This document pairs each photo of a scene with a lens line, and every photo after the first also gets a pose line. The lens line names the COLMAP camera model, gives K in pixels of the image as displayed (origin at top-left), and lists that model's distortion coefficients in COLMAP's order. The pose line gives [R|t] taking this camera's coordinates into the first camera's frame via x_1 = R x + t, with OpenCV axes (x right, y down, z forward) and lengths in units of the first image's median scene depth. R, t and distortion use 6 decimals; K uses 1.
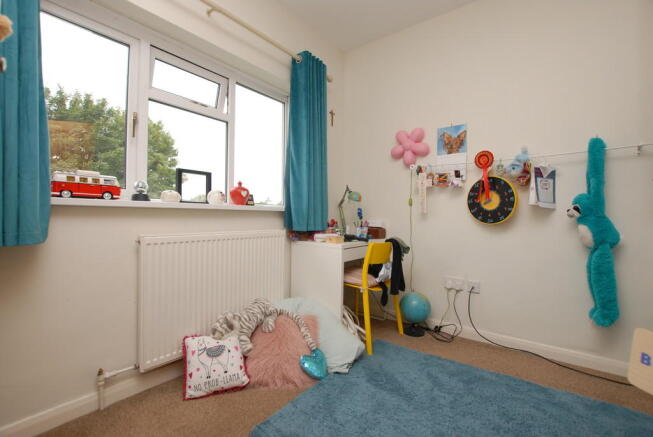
lens RADIAL K [[295.5, 0, 328.2], [0, 295.5, 218.9], [0, 0, 1]] dist [-0.001435, -0.000034]
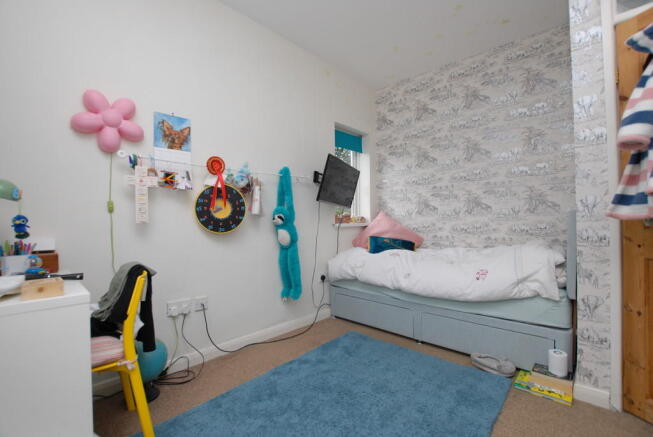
lens RADIAL K [[295.5, 0, 328.2], [0, 295.5, 218.9], [0, 0, 1]] dist [-0.001435, -0.000034]
pose [[0.099890, -0.008848, 0.994959, -0.361462], [0.022518, 0.999724, 0.006629, -0.025810], [-0.994744, 0.021742, 0.100062, 0.516575]]
